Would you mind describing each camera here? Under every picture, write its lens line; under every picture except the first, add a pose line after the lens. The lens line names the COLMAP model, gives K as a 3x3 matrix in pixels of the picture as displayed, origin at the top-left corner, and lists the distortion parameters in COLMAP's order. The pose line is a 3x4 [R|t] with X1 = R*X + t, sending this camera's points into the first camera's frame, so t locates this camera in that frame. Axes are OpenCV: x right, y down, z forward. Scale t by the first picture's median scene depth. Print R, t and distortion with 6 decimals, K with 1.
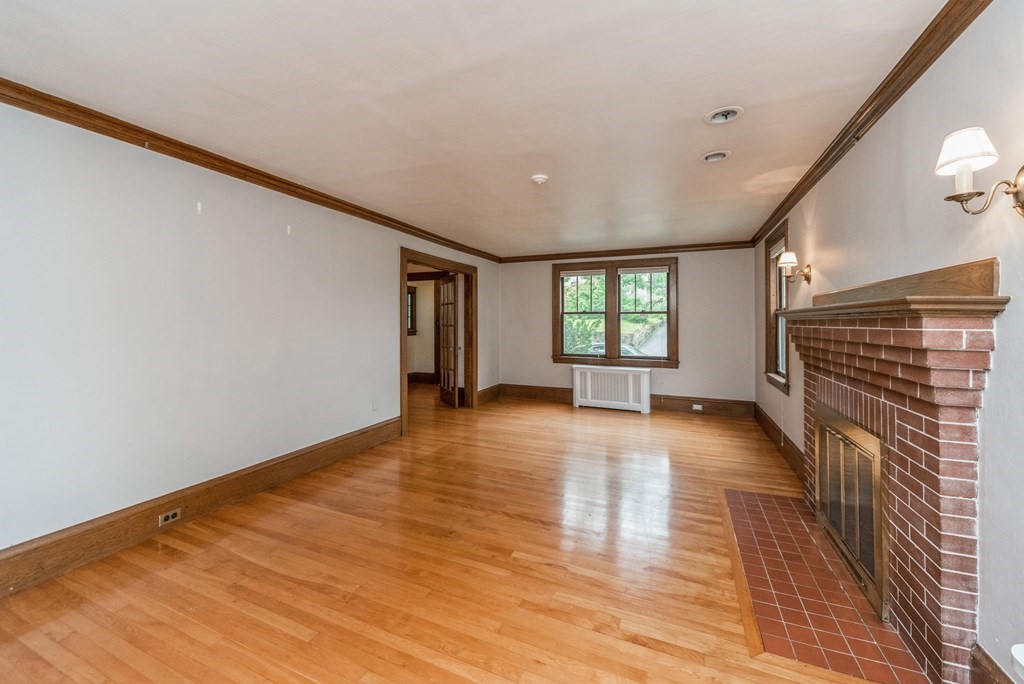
lens RADIAL K [[397.8, 0, 513.7], [0, 397.8, 318.9], [0, 0, 1]] dist [0.000072, -0.000079]
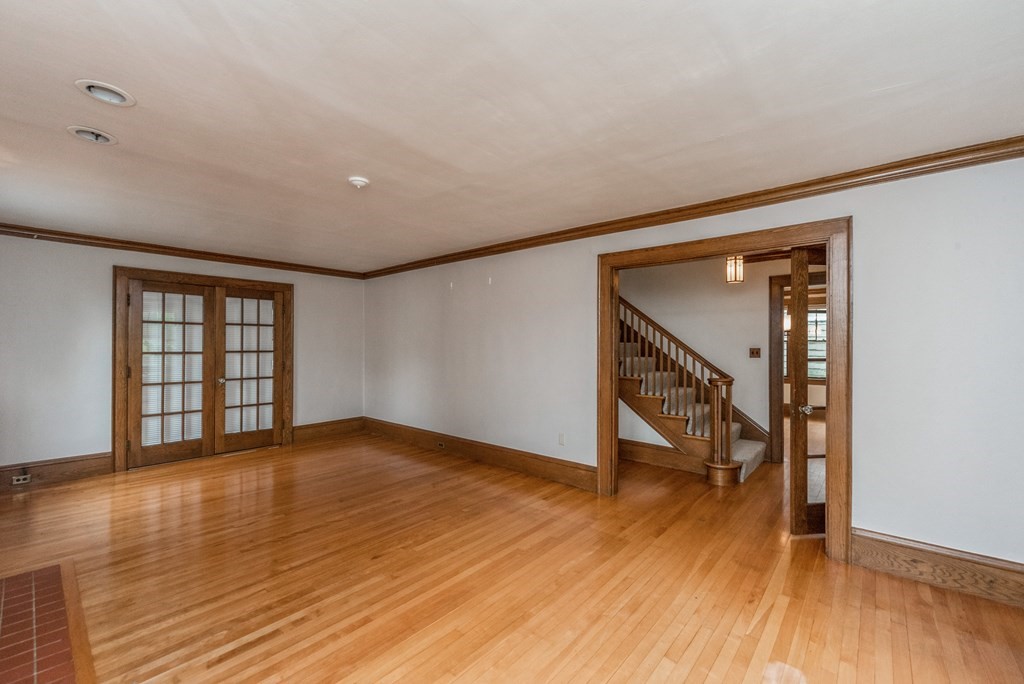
lens RADIAL K [[424.4, 0, 512.0], [0, 424.4, 342.0], [0, 0, 1]] dist [-0.001423, -0.000149]
pose [[-0.304770, -0.009476, -0.952379, 0.735772], [0.001783, 0.999943, -0.010520, 0.003513], [0.952424, -0.004904, -0.304735, 1.397356]]
